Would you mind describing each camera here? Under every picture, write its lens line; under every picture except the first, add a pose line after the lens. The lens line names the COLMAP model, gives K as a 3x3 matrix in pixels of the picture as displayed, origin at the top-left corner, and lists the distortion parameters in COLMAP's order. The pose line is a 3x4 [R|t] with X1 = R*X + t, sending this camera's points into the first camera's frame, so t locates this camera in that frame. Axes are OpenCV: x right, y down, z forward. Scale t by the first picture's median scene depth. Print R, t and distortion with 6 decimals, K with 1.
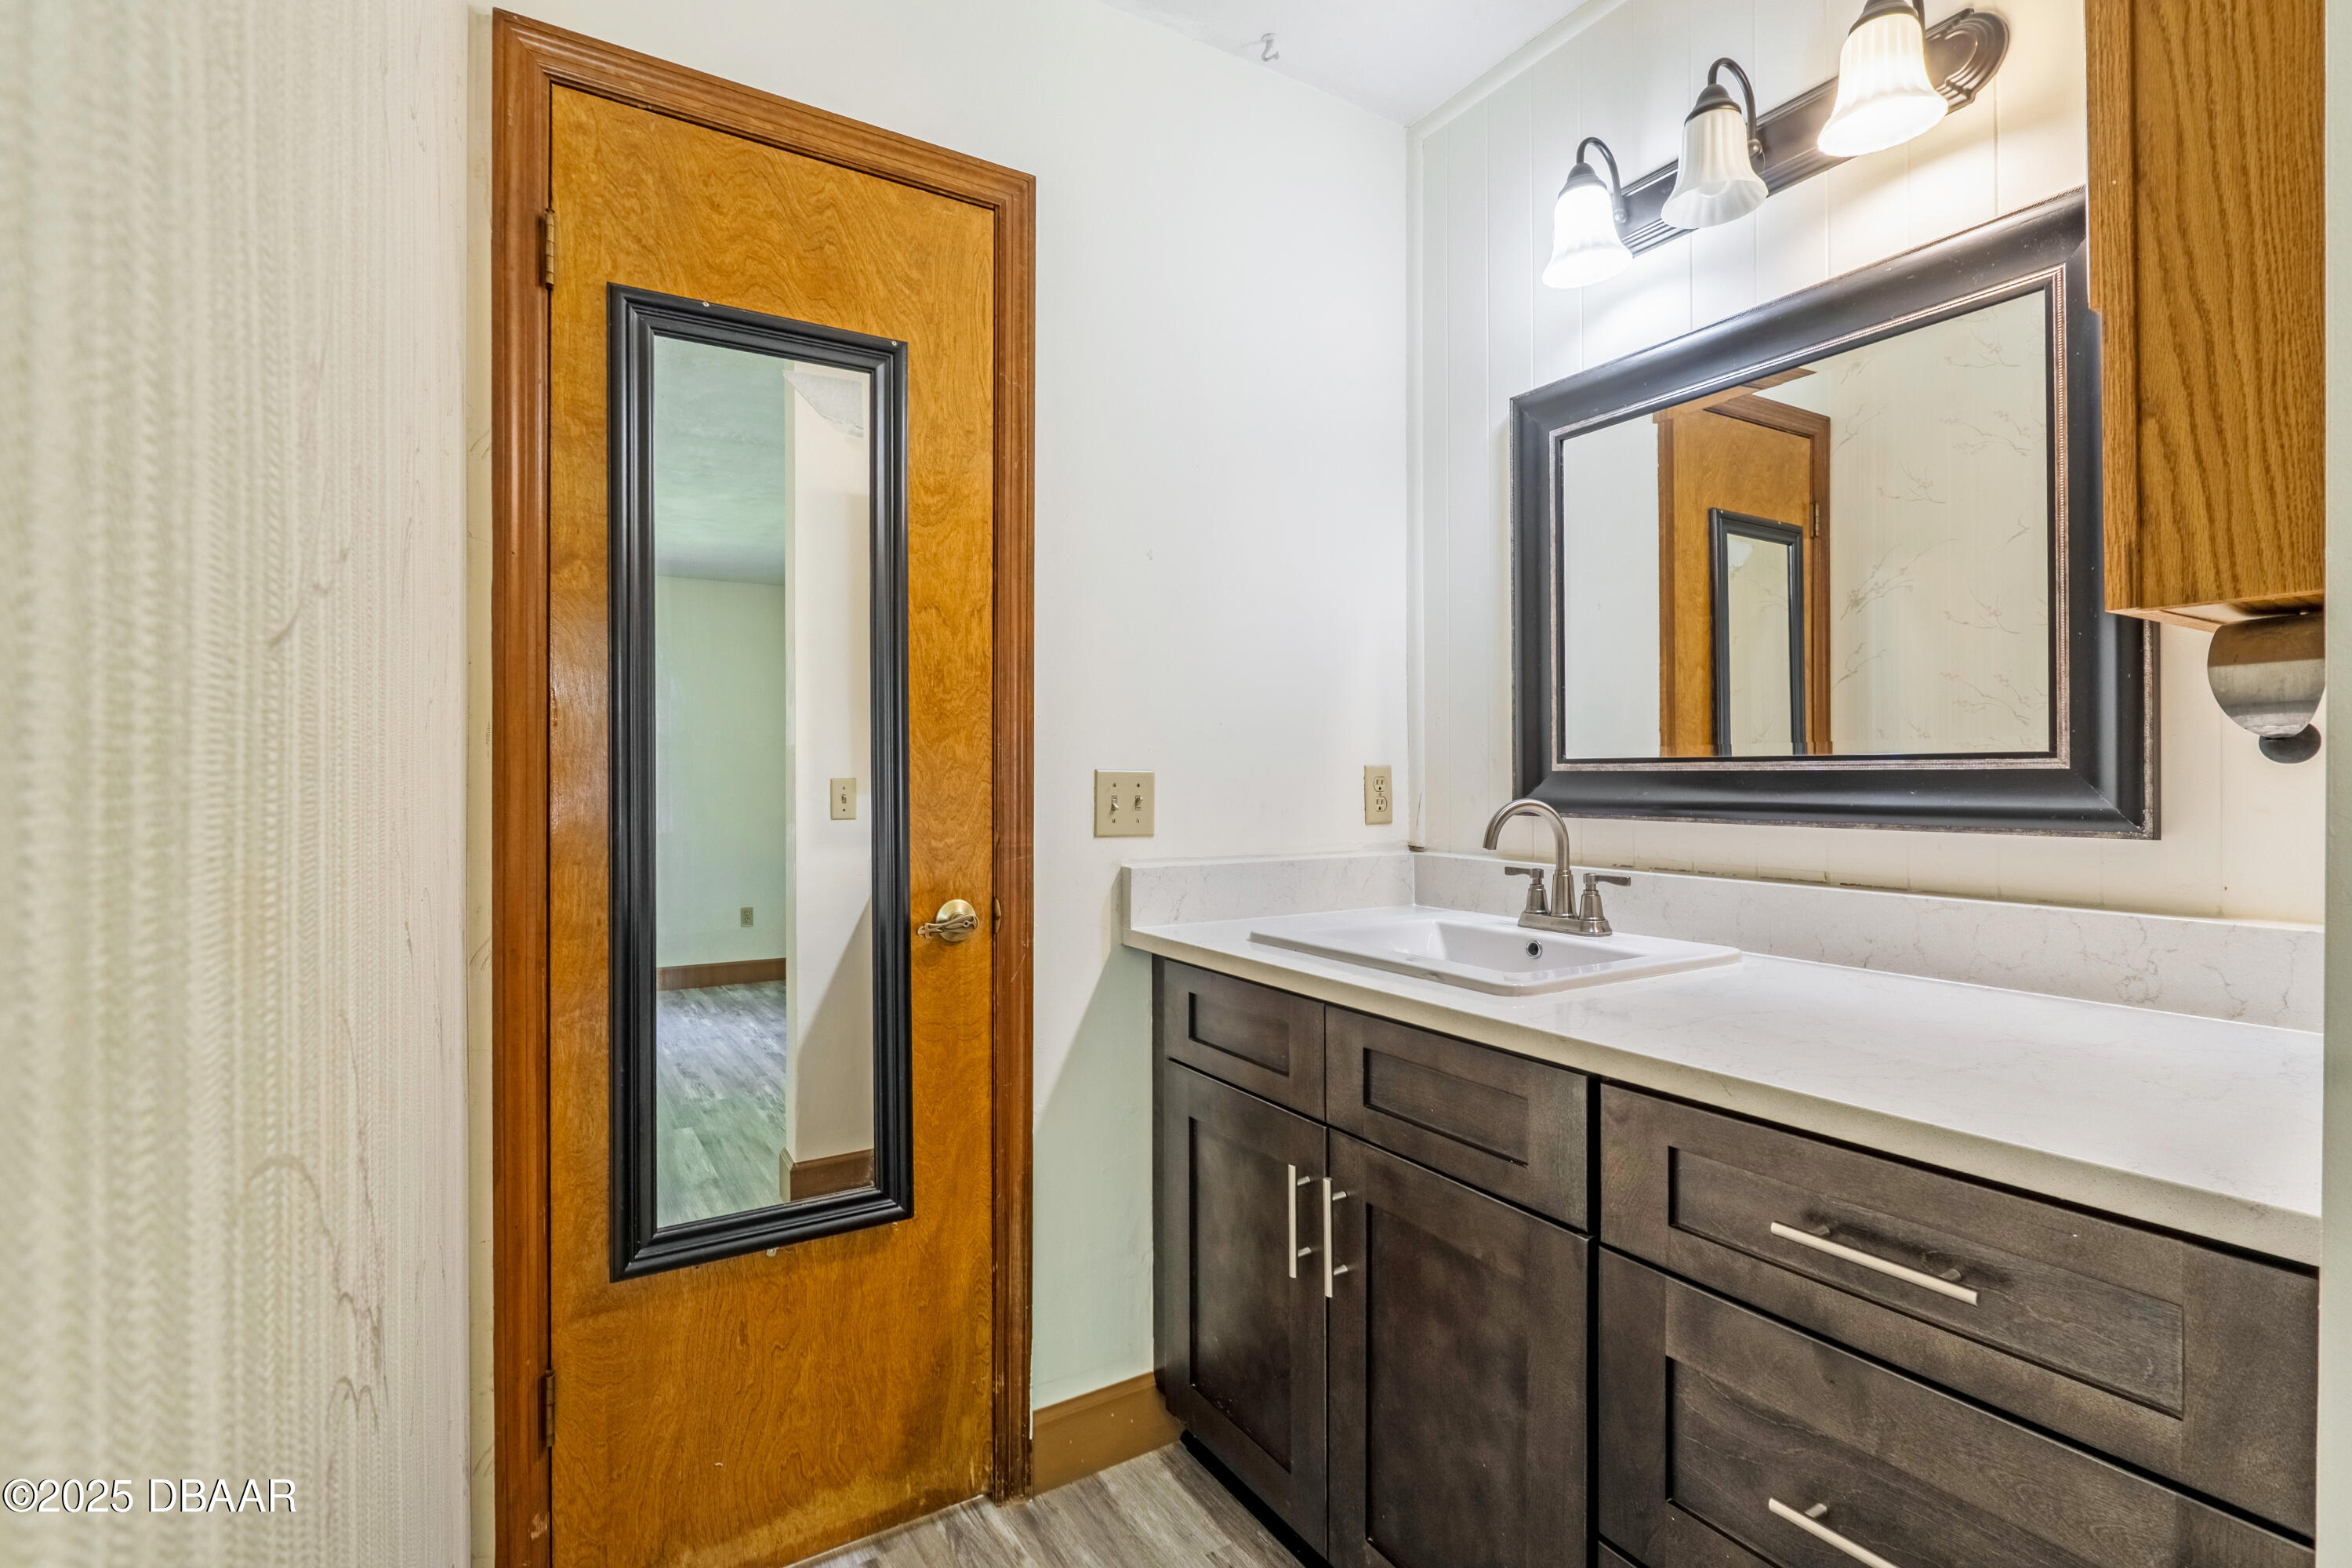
lens RADIAL K [[1085.4, 0, 1178.8], [0, 1085.4, 783.8], [0, 0, 1]] dist [-0.008400, 0.001560]
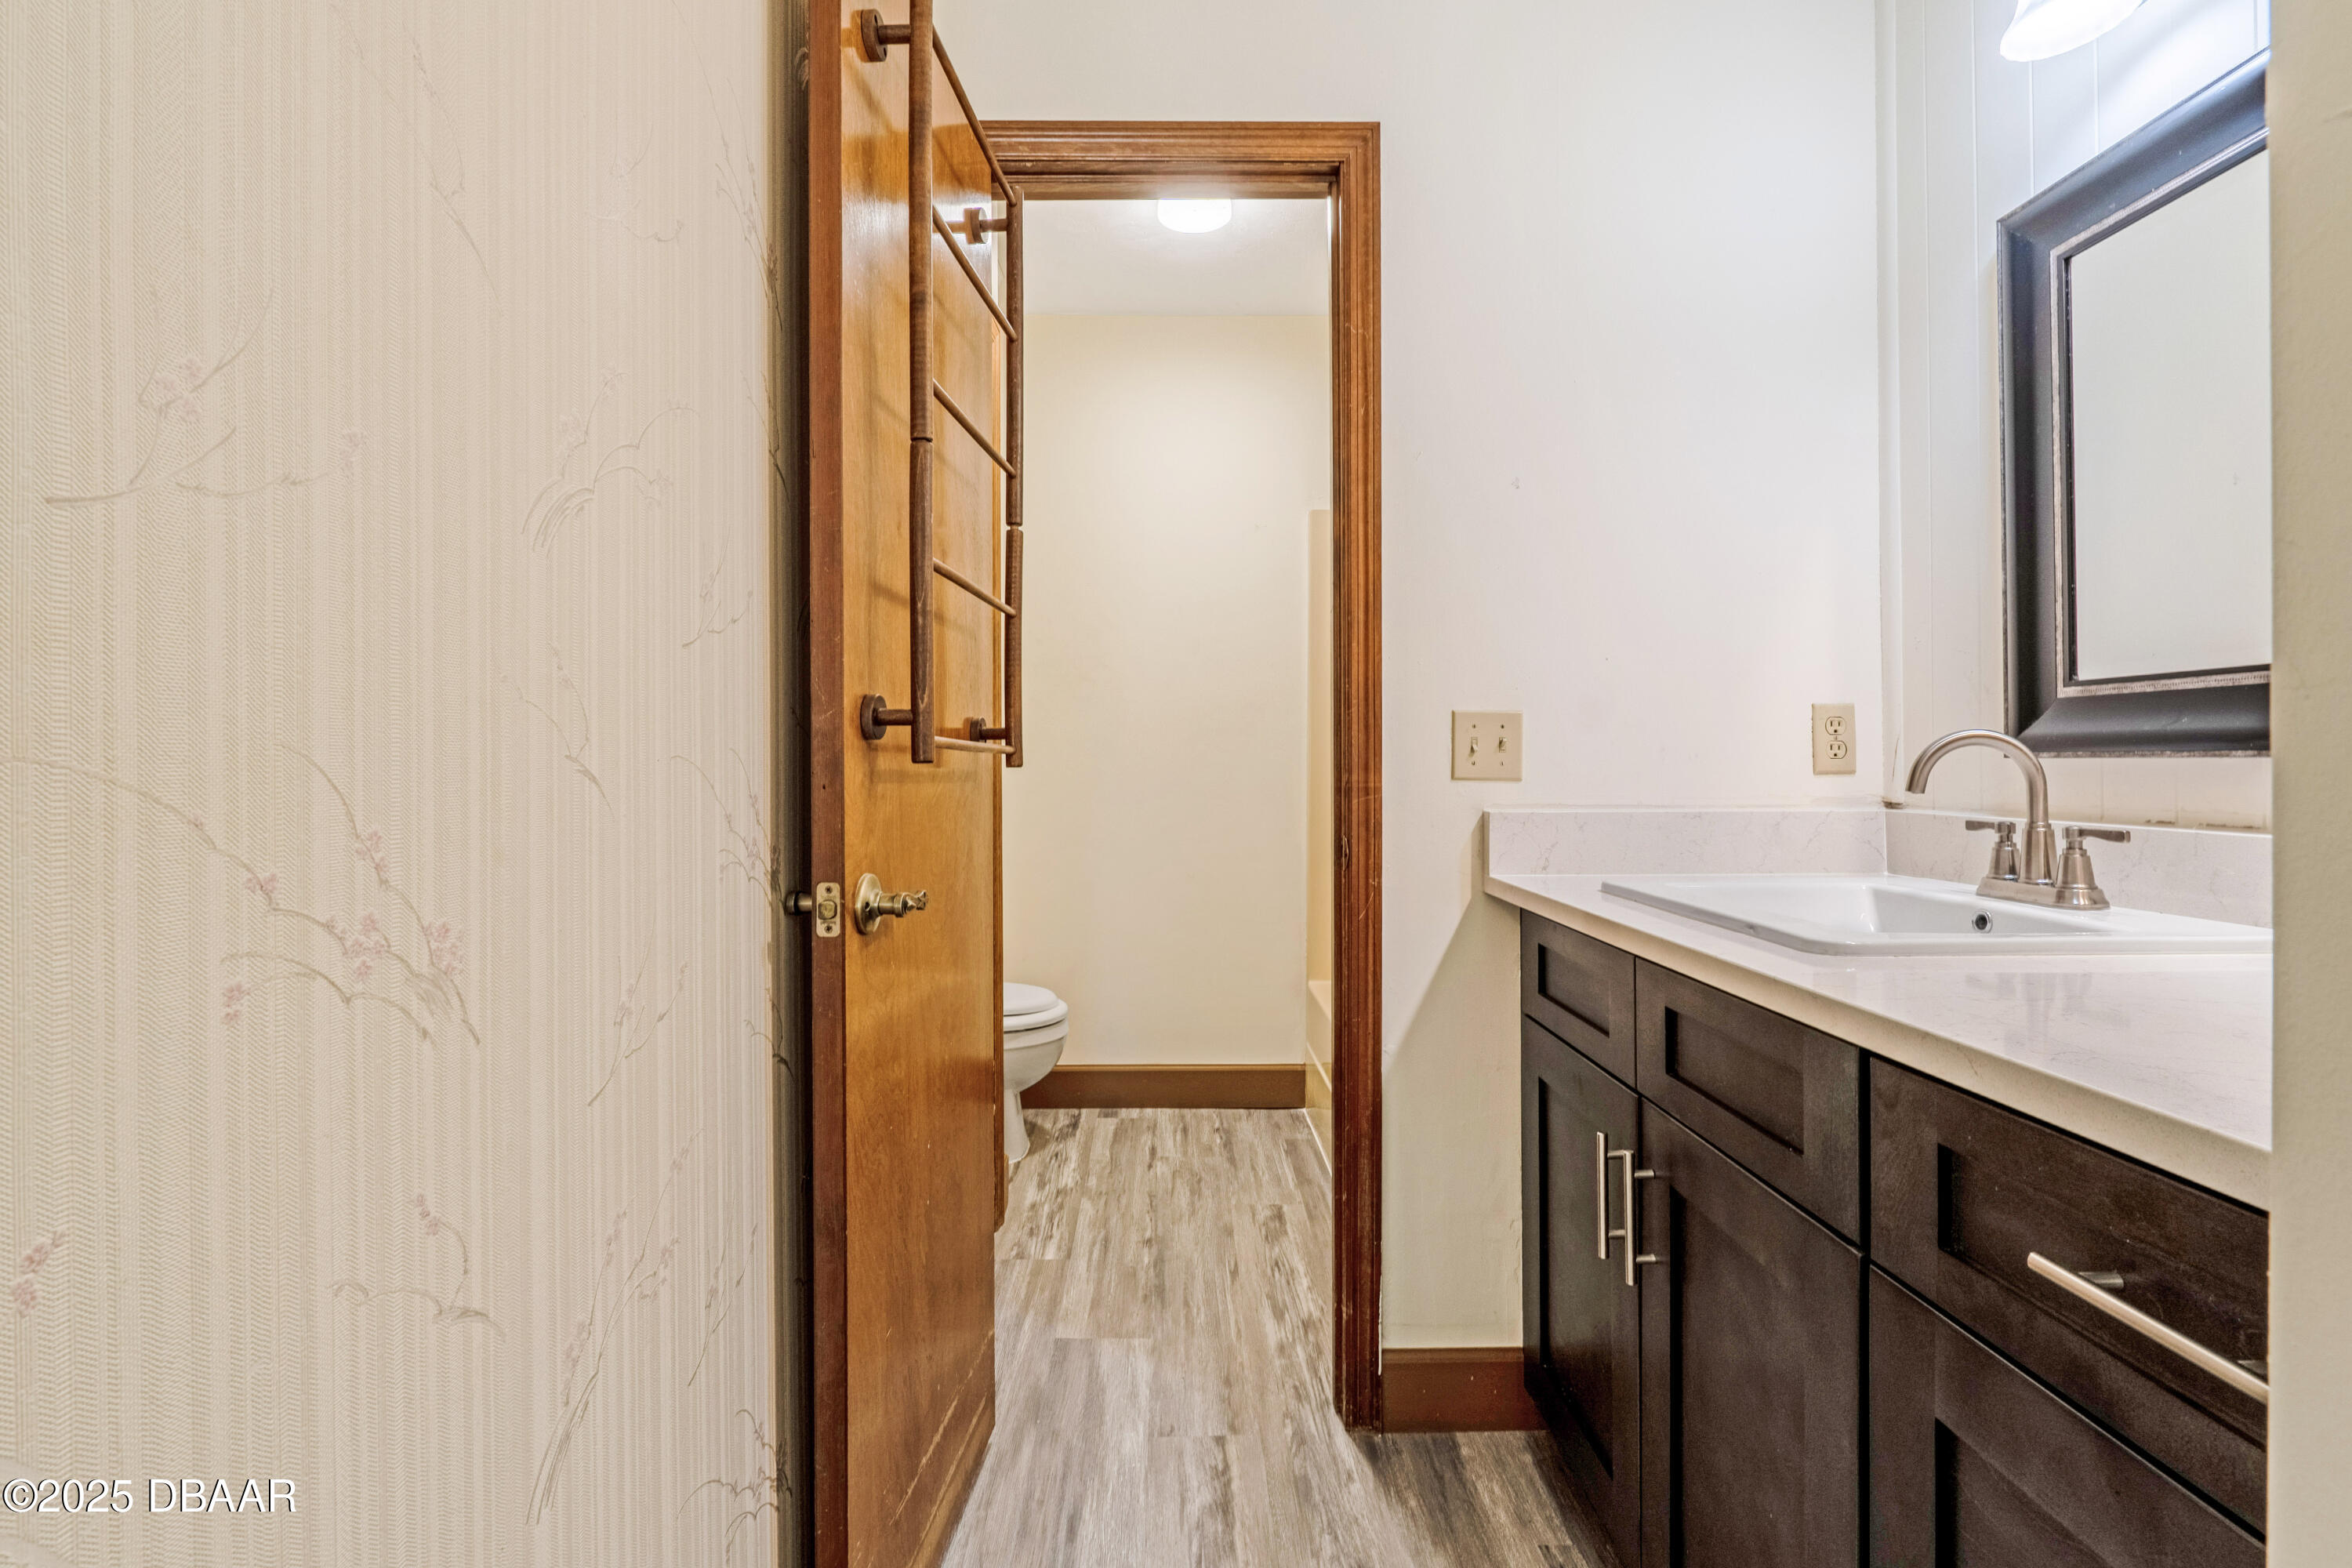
lens RADIAL K [[1085.4, 0, 1186.5], [0, 1085.4, 770.5], [0, 0, 1]] dist [-0.008400, 0.001560]
pose [[0.856053, 0.000566, -0.516888, 0.231947], [-0.000395, 1.000000, 0.000441, 0.042186], [0.516889, -0.000174, 0.856053, 0.043300]]
